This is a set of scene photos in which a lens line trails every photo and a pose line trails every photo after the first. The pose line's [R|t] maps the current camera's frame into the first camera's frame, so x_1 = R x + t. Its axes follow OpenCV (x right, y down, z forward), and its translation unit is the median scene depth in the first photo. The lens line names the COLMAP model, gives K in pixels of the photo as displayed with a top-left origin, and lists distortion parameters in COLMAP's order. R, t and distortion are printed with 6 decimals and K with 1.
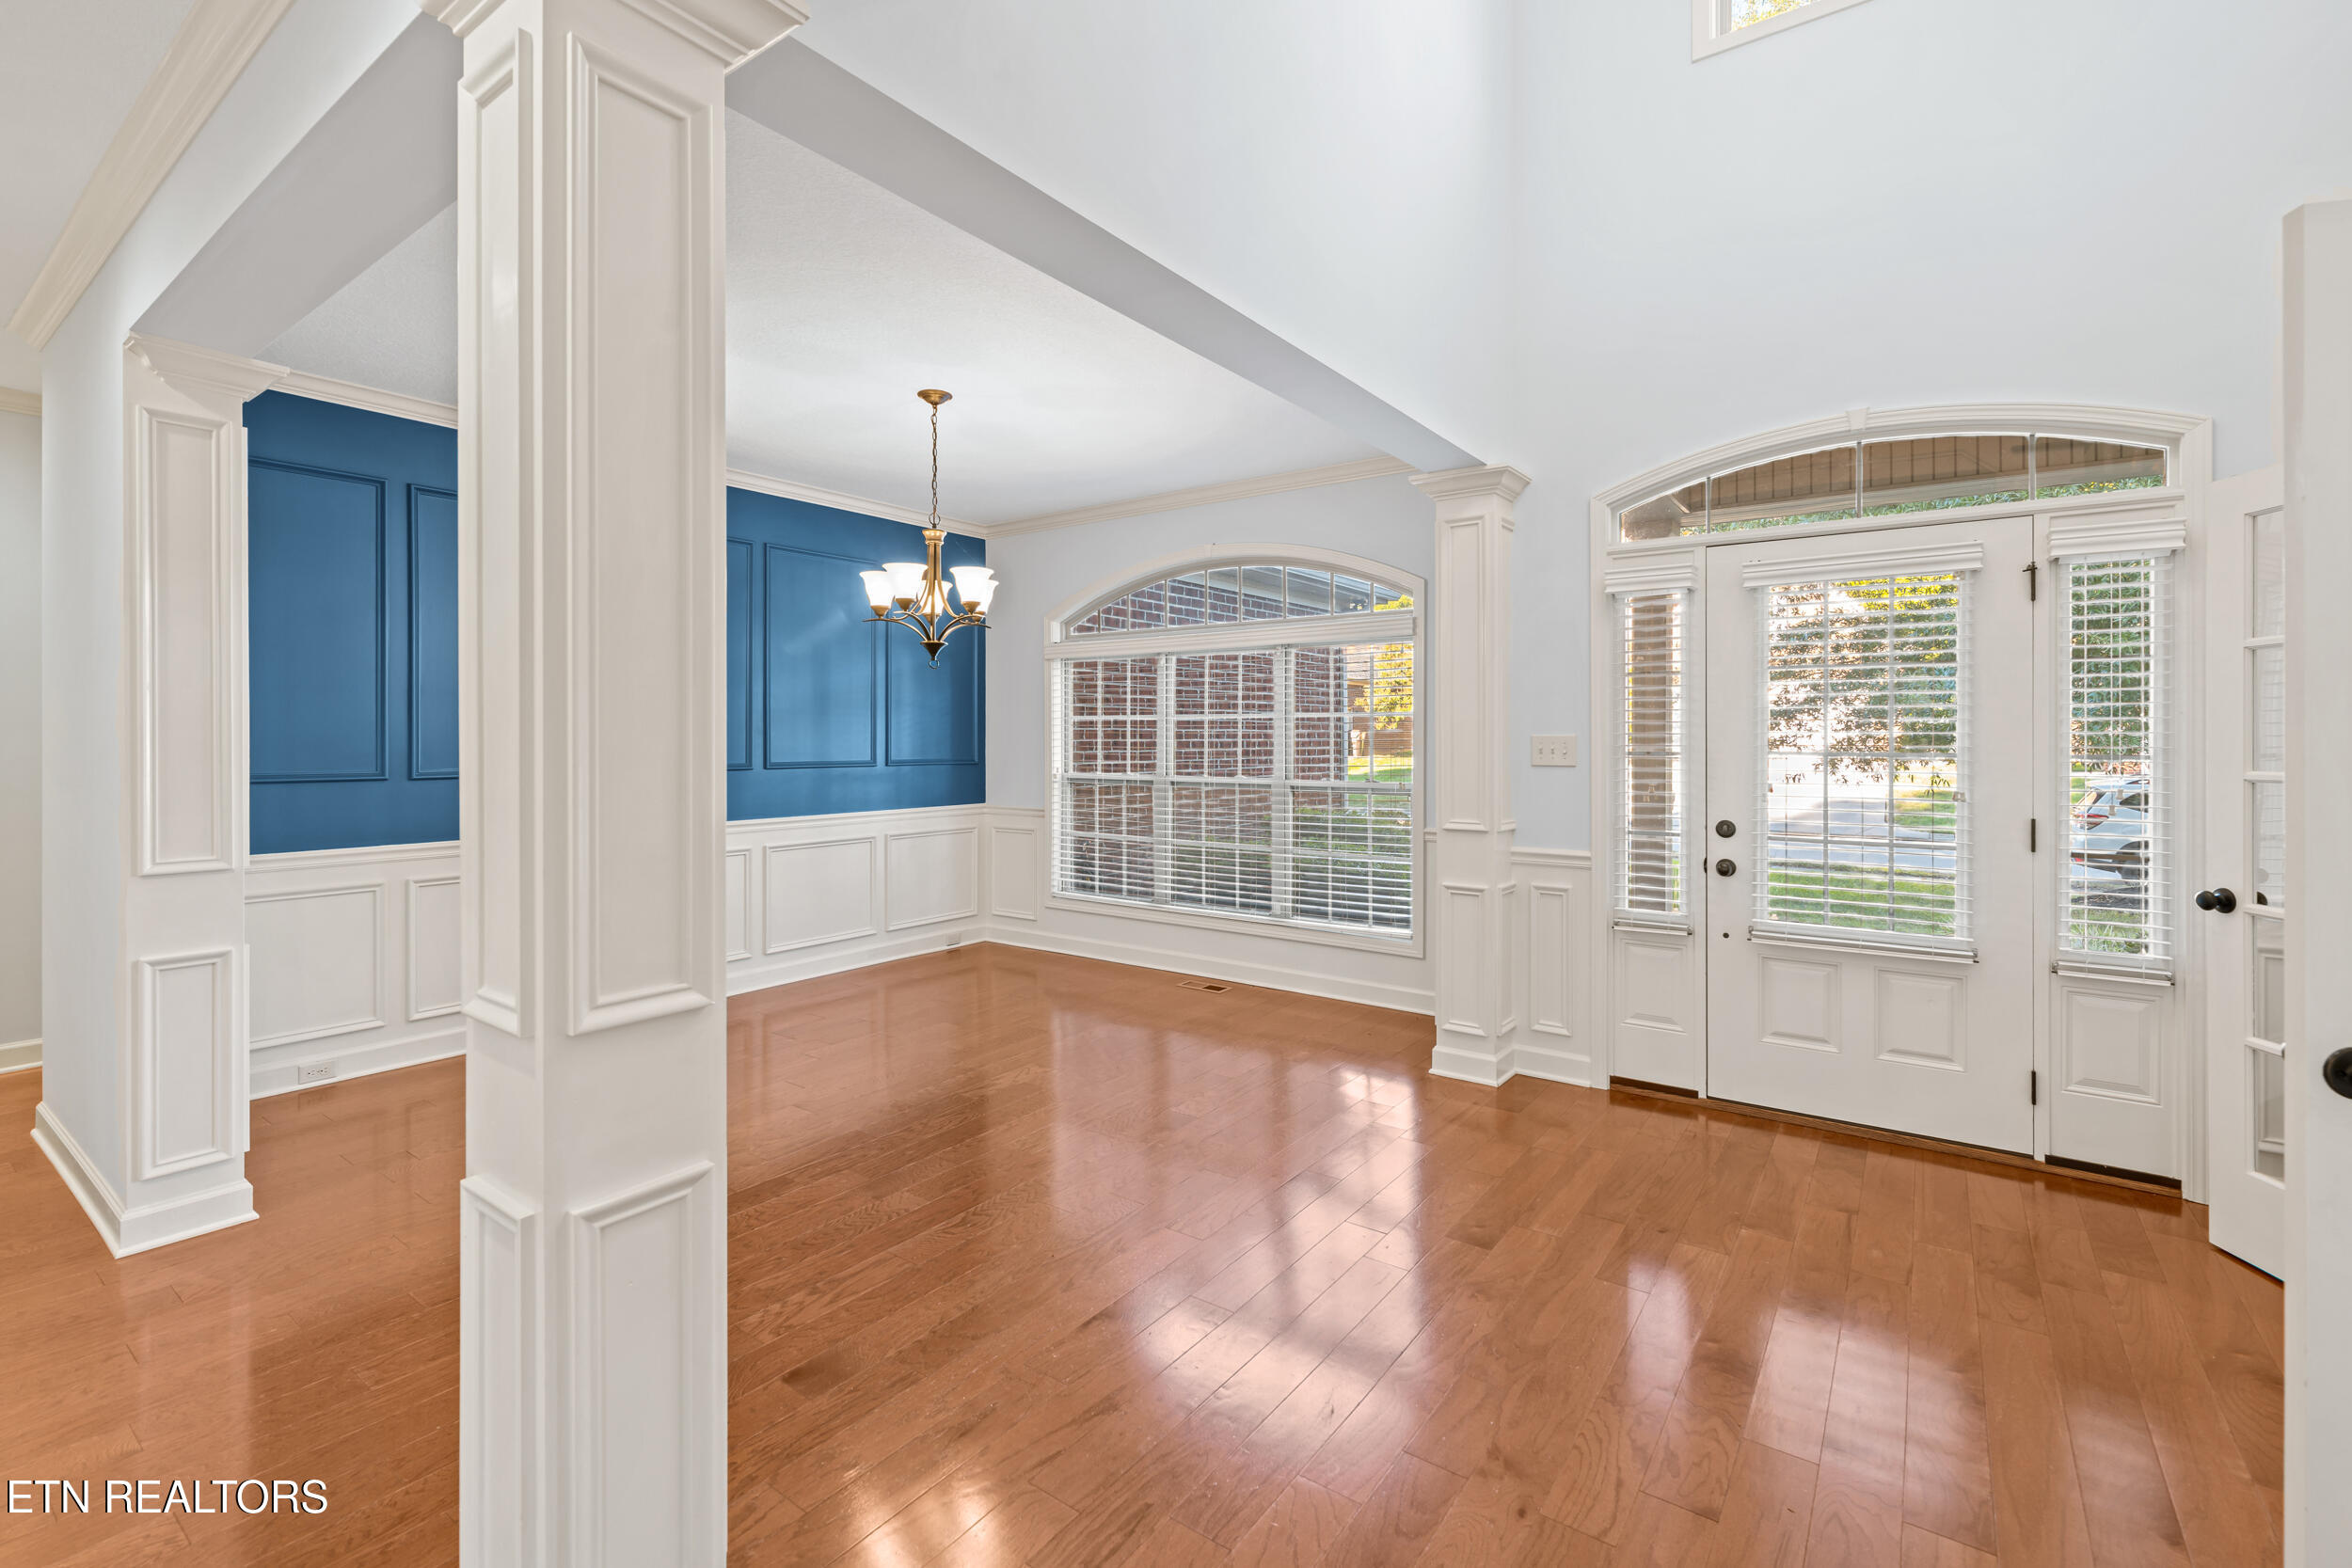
lens RADIAL K [[1033.7, 0, 1162.3], [0, 1033.7, 737.5], [0, 0, 1]] dist [0.000956, -0.000193]
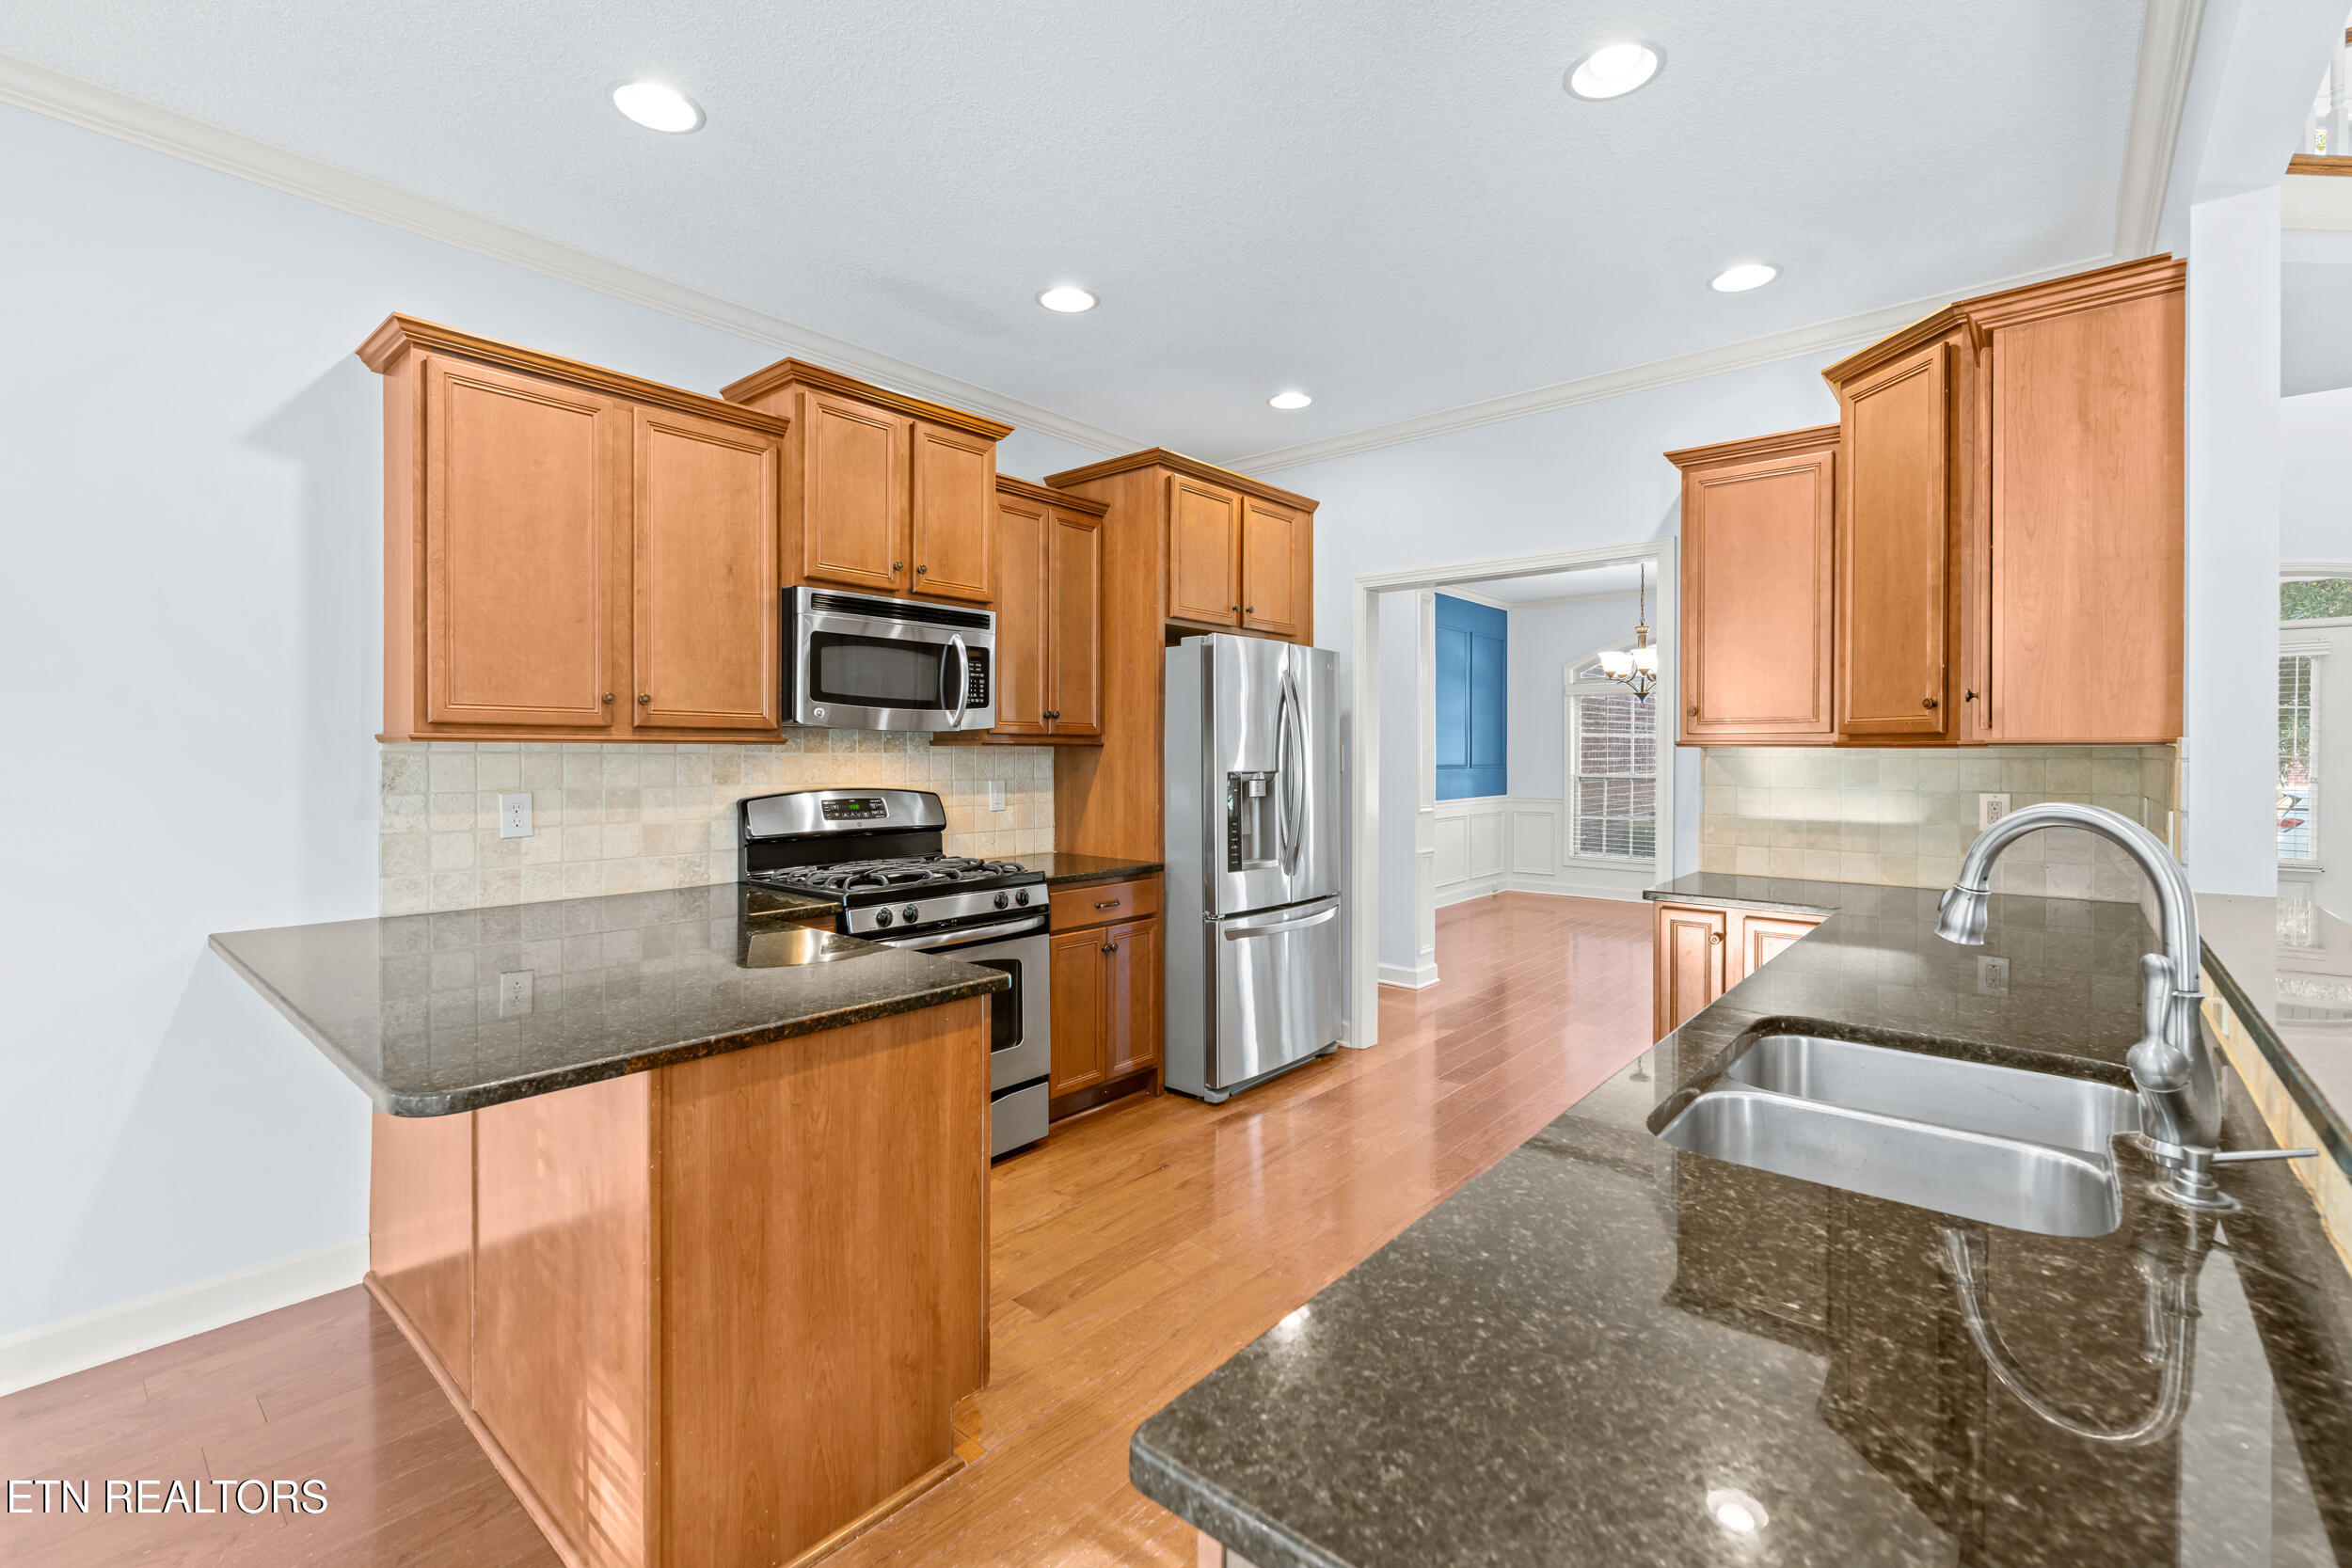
lens RADIAL K [[1025.3, 0, 1170.3], [0, 1025.3, 760.2], [0, 0, 1]] dist [0.001758, 0.000487]
pose [[0.997135, -0.000238, -0.075639, -0.603358], [0.001078, 0.999938, 0.011068, -0.000406], [0.075631, -0.011117, 0.997074, -0.517983]]
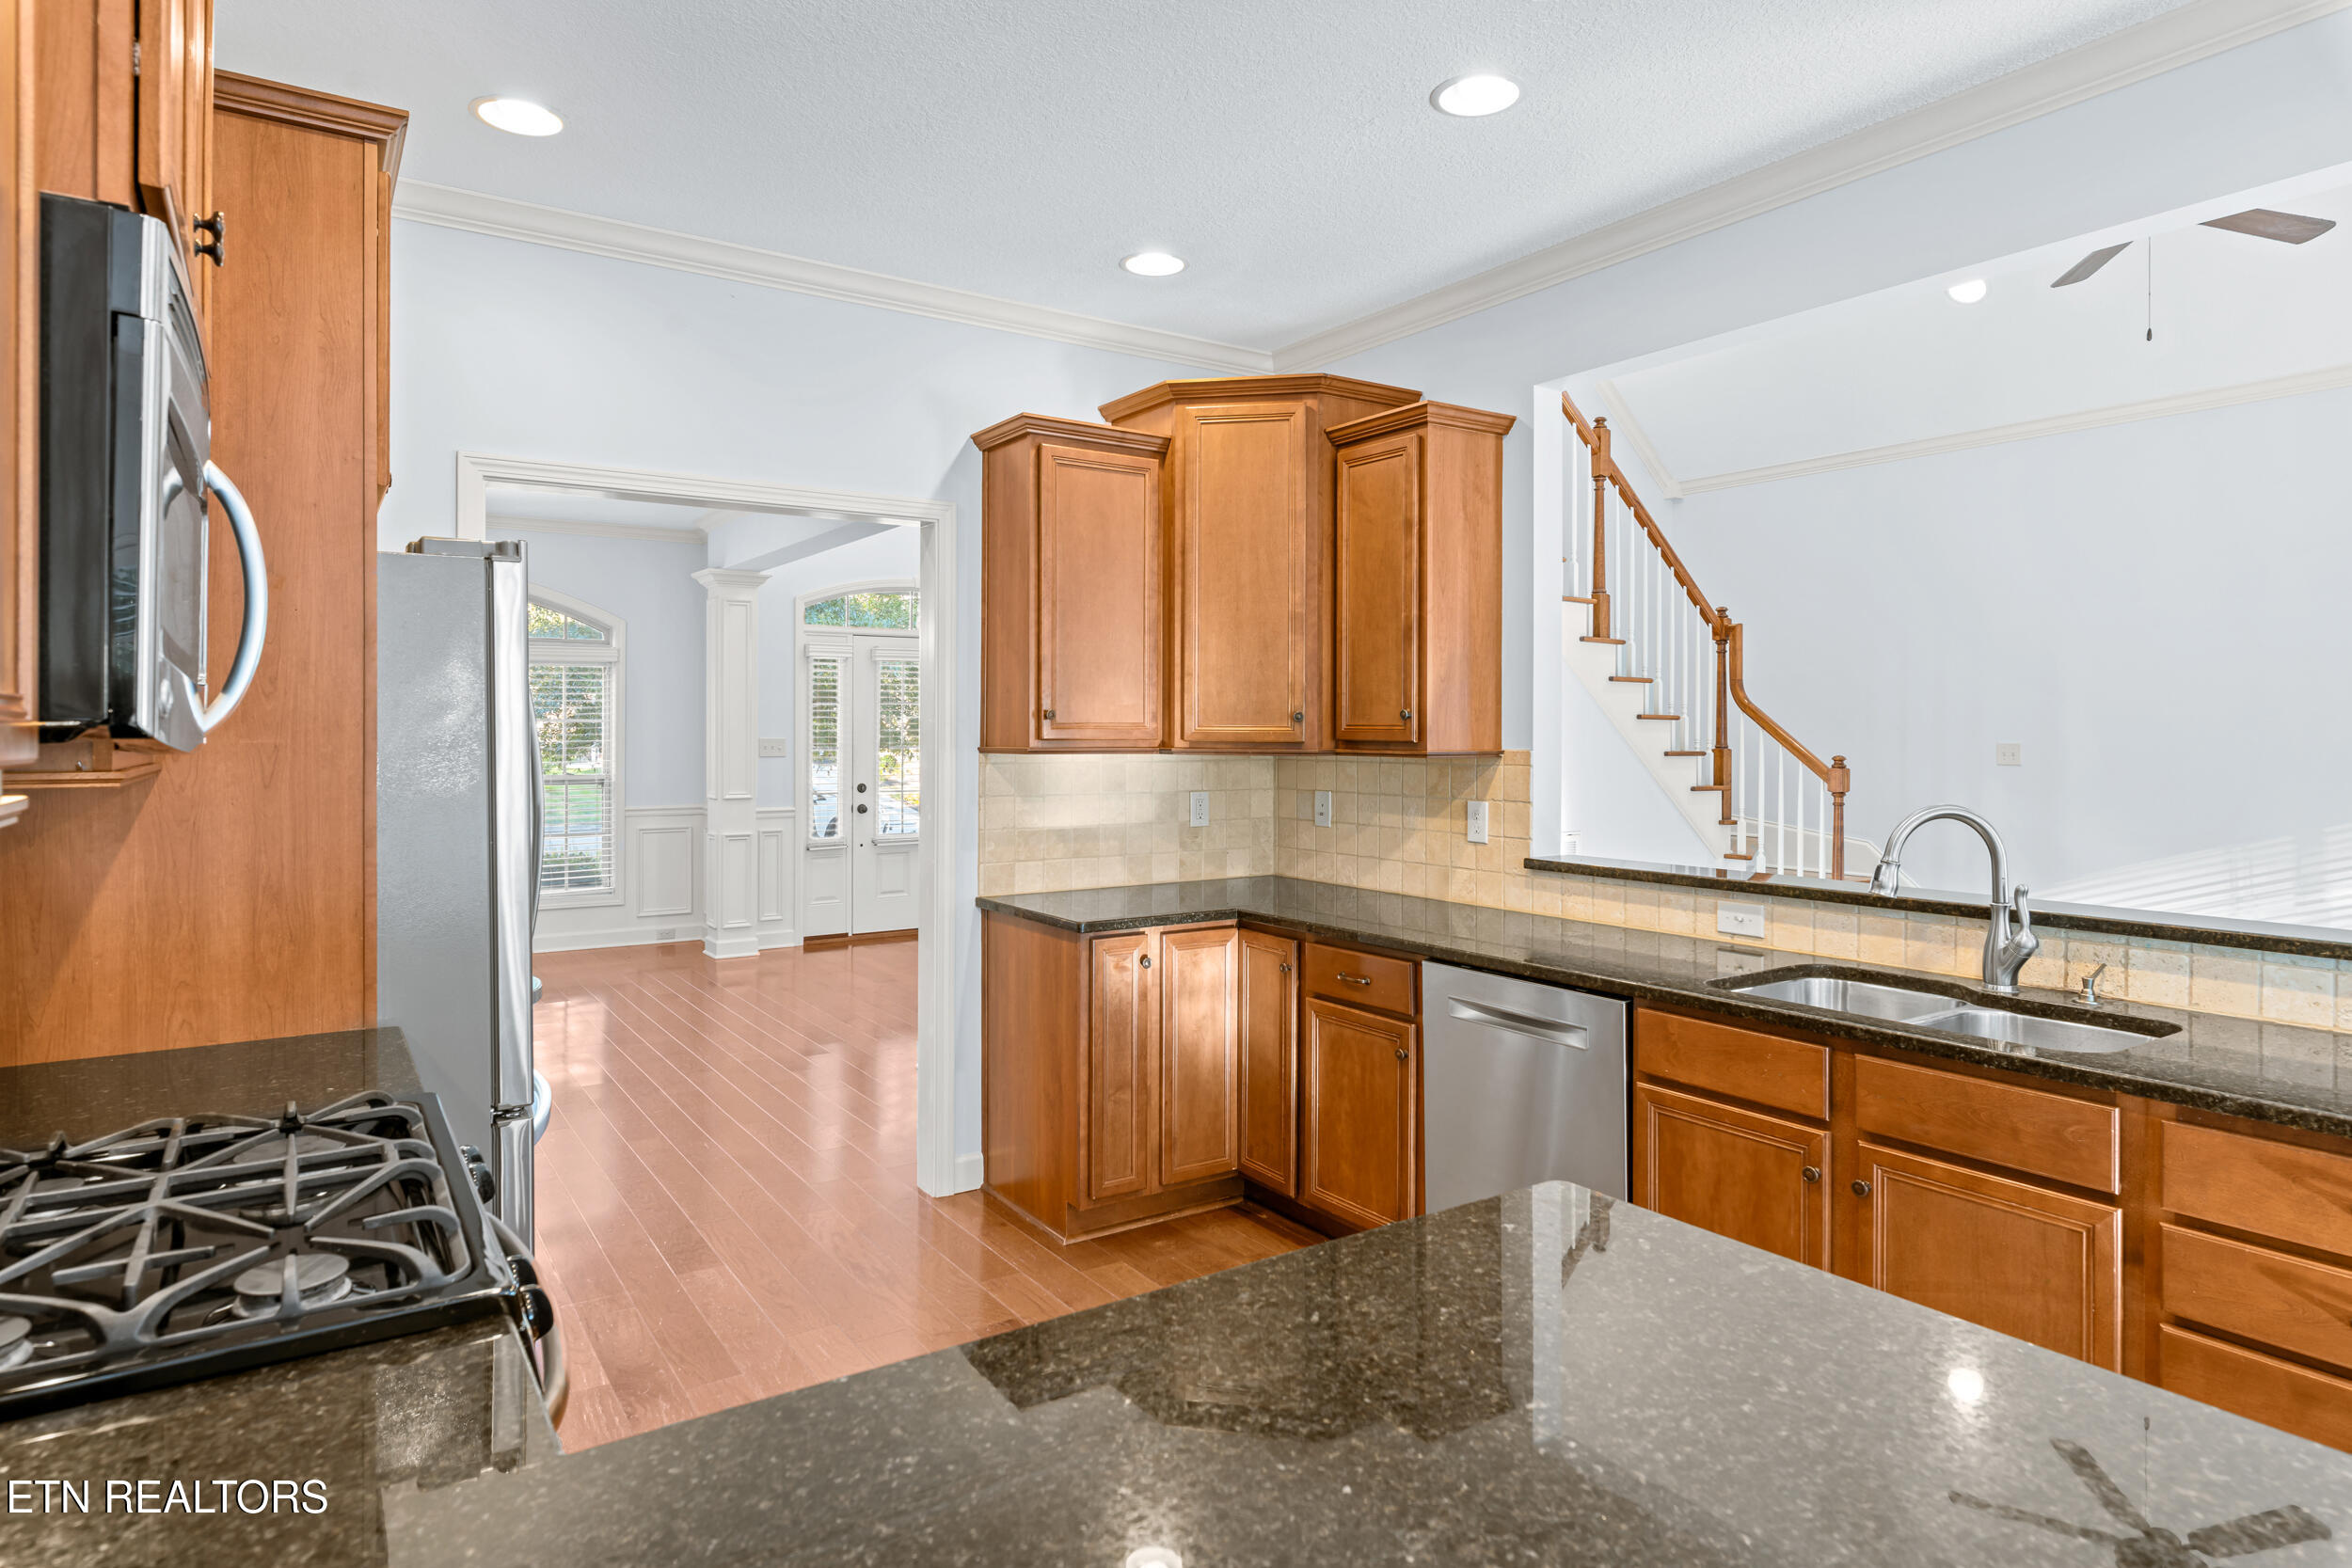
lens RADIAL K [[1324.3, 0, 1175.0], [0, 1324.3, 736.0], [0, 0, 1]] dist [0.004901, 0.000070]
pose [[0.336642, -0.006746, 0.941609, -0.946073], [-0.001694, 0.999968, 0.007770, -0.015332], [-0.941631, -0.004211, 0.336619, -0.208266]]
